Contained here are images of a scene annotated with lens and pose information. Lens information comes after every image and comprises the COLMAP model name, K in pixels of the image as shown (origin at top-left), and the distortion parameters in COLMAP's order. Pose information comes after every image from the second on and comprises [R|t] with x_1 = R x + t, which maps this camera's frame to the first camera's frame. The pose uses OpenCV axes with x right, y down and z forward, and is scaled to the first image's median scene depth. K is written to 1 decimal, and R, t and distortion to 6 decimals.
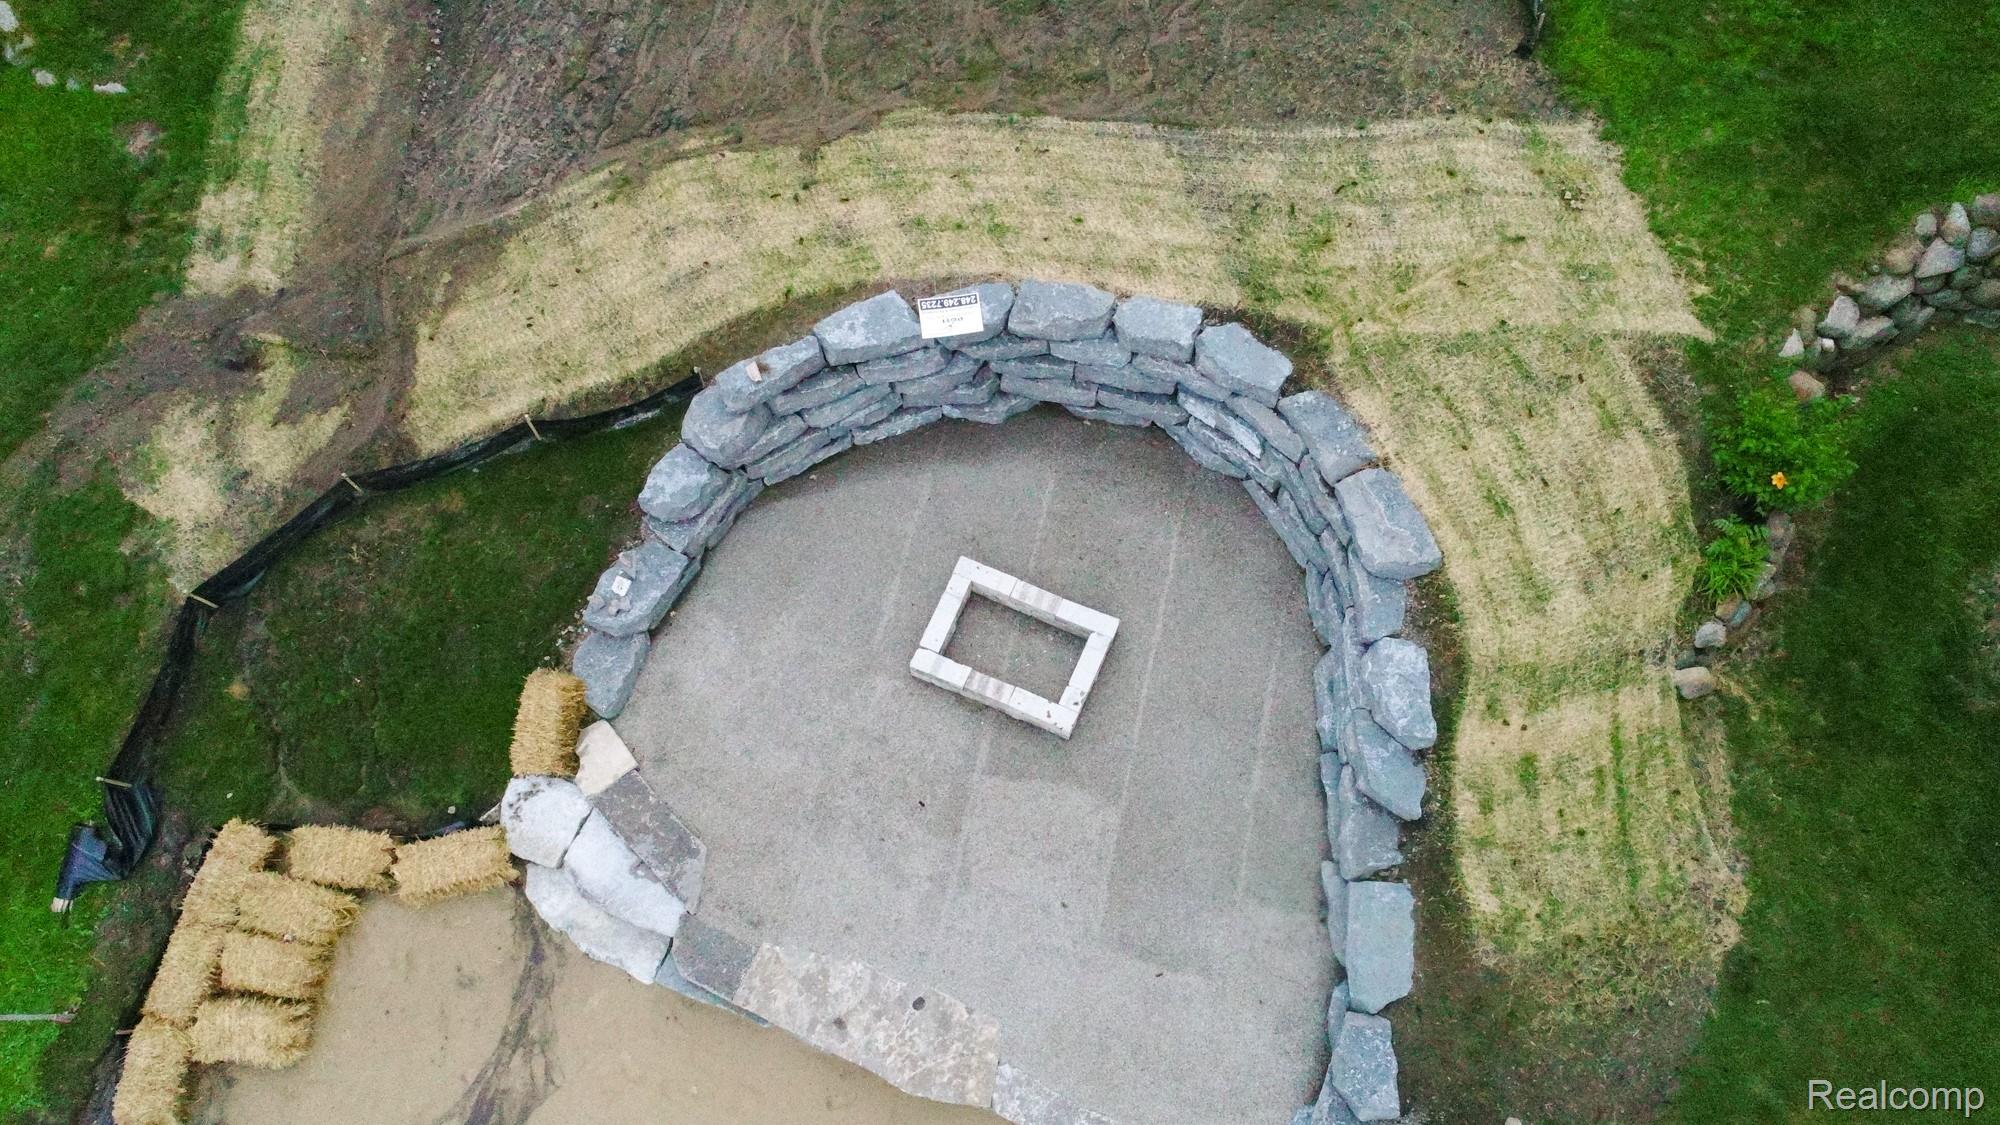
lens RADIAL K [[1335.4, 0, 1002.5], [0, 1335.4, 569.1], [0, 0, 1]] dist [0.001457, -0.004829]
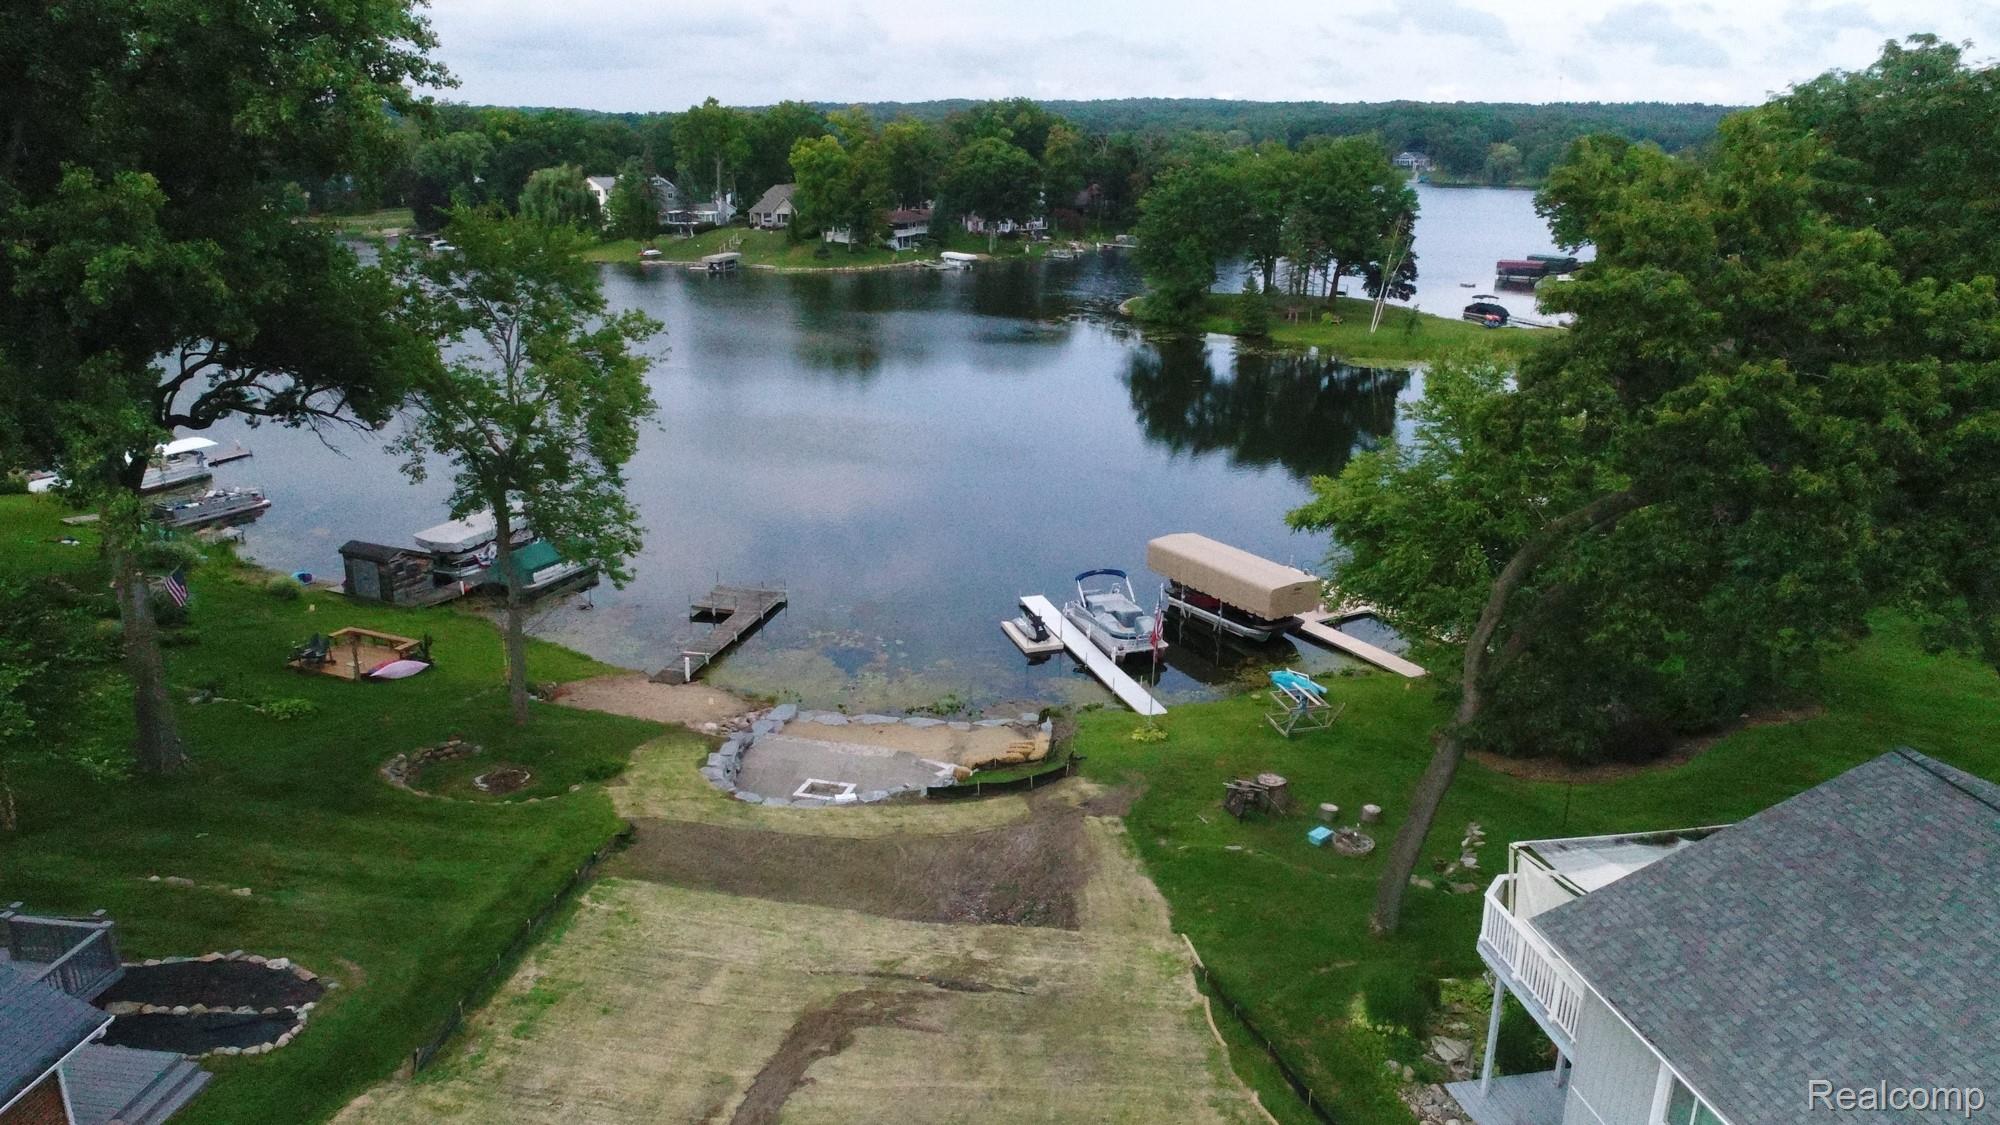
lens RADIAL K [[1335.4, 0, 1002.7], [0, 1335.4, 563.3], [0, 0, 1]] dist [0.001457, -0.004829]
pose [[-0.990785, 0.041136, -0.129044, -0.022895], [-0.124629, 0.096139, 0.987535, -3.353664], [0.053030, 0.994518, -0.090126, 0.776688]]
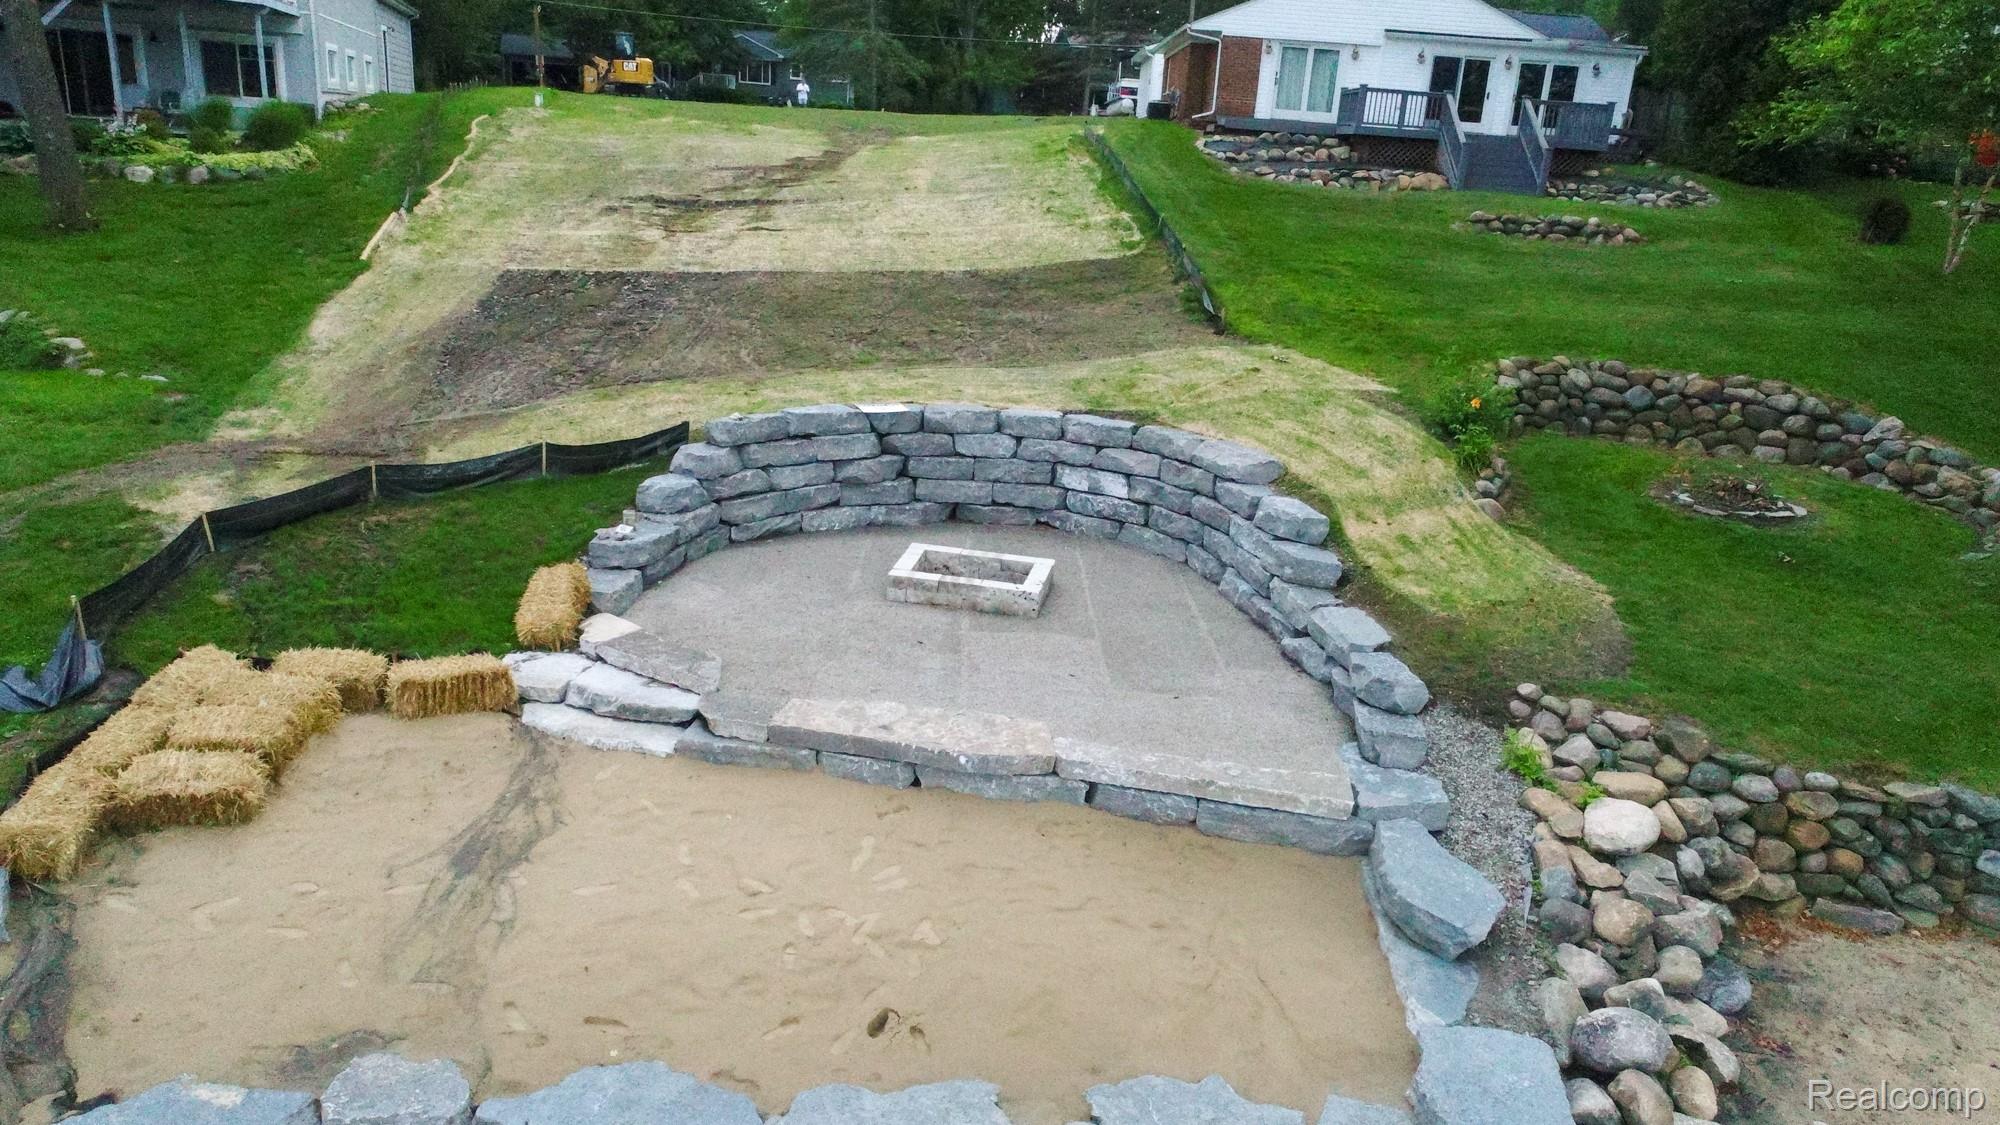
lens RADIAL K [[1335.4, 0, 1000.5], [0, 1335.4, 564.9], [0, 0, 1]] dist [0.001457, -0.004829]
pose [[0.967254, -0.005883, 0.253743, -0.266690], [0.194888, 0.657678, -0.727653, 0.917937], [-0.162600, 0.753276, 0.637288, 0.257813]]
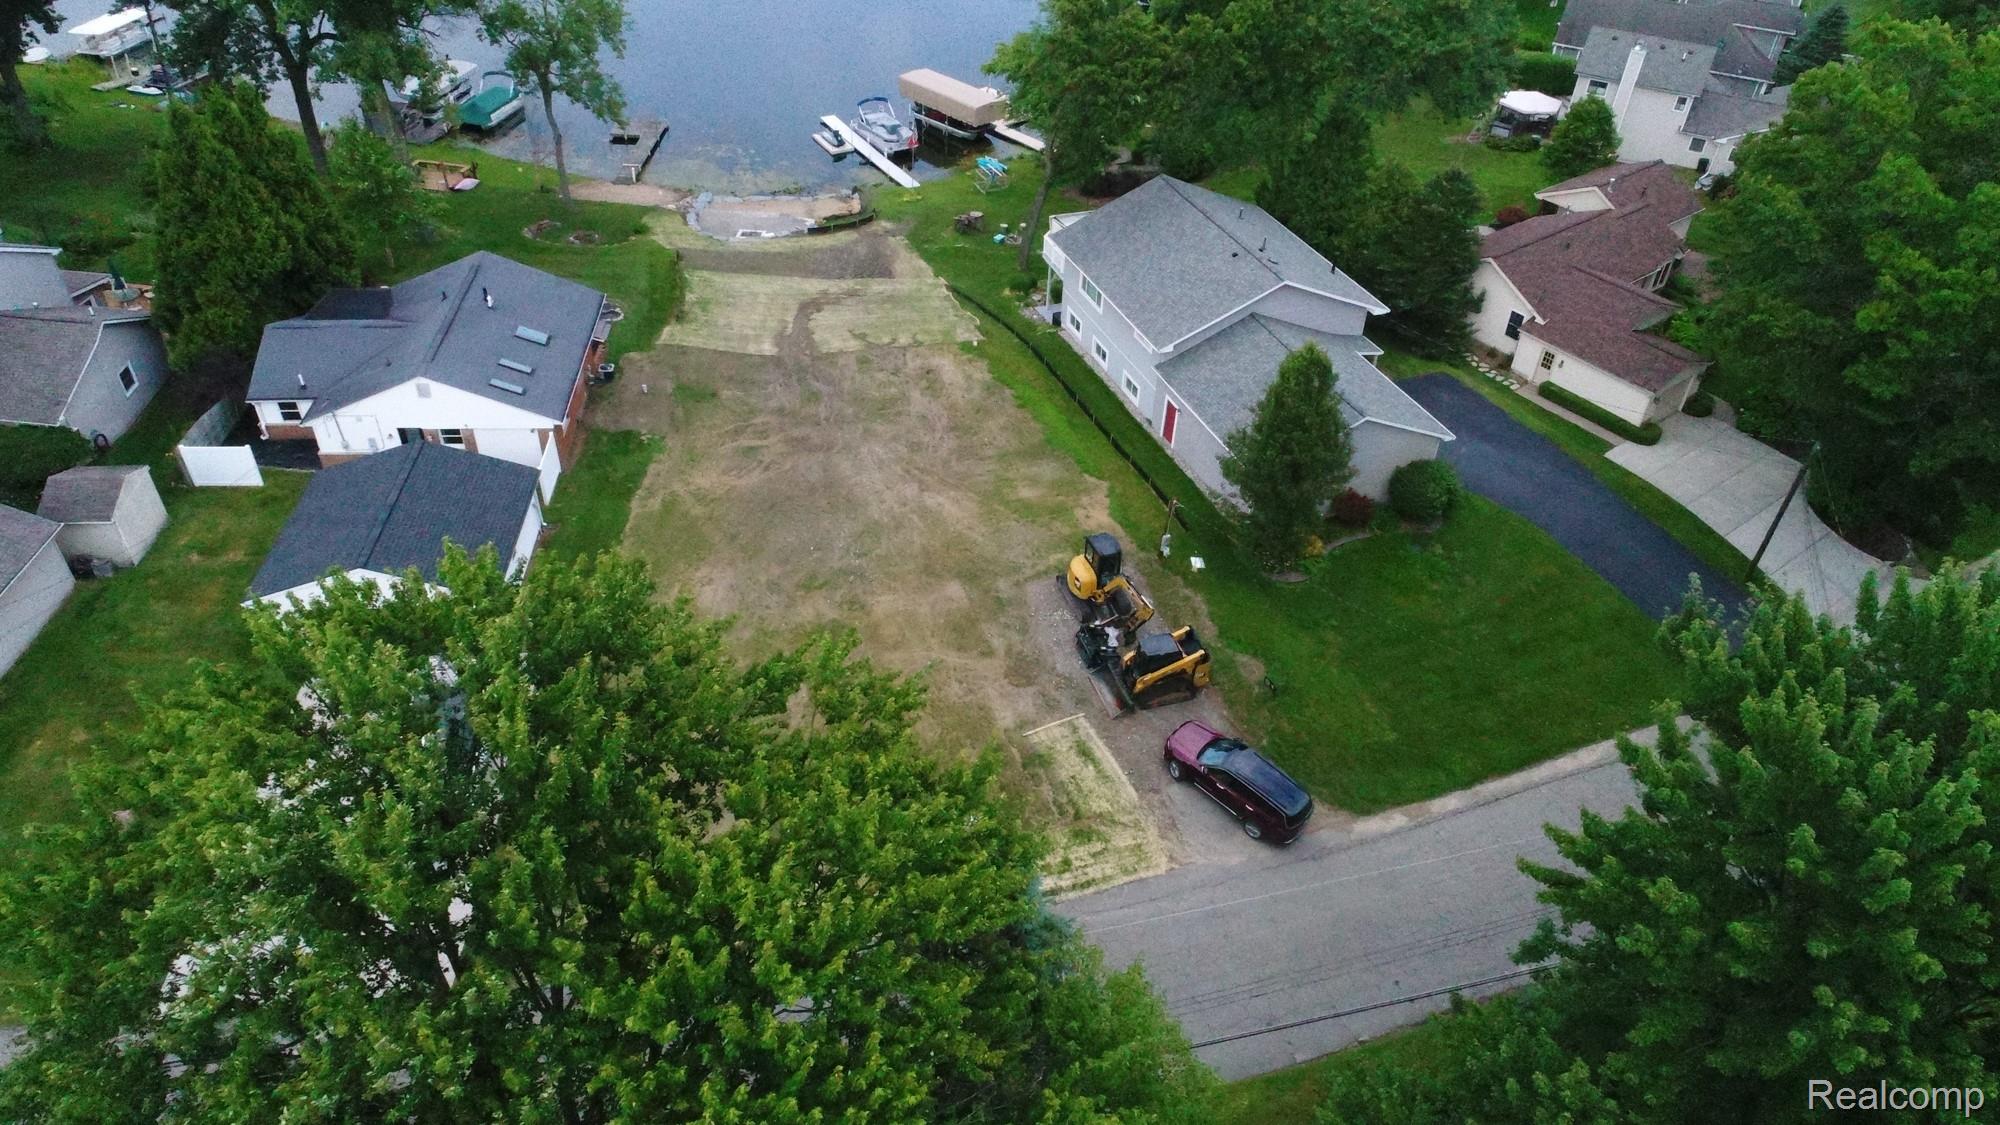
lens RADIAL K [[1335.4, 0, 1003.8], [0, 1335.4, 561.4], [0, 0, 1]] dist [0.001457, -0.004829]
pose [[-0.941682, 0.187774, -0.279242, 0.962191], [-0.320187, -0.244712, 0.915203, -6.656359], [0.103518, 0.951240, 0.290563, 0.770294]]
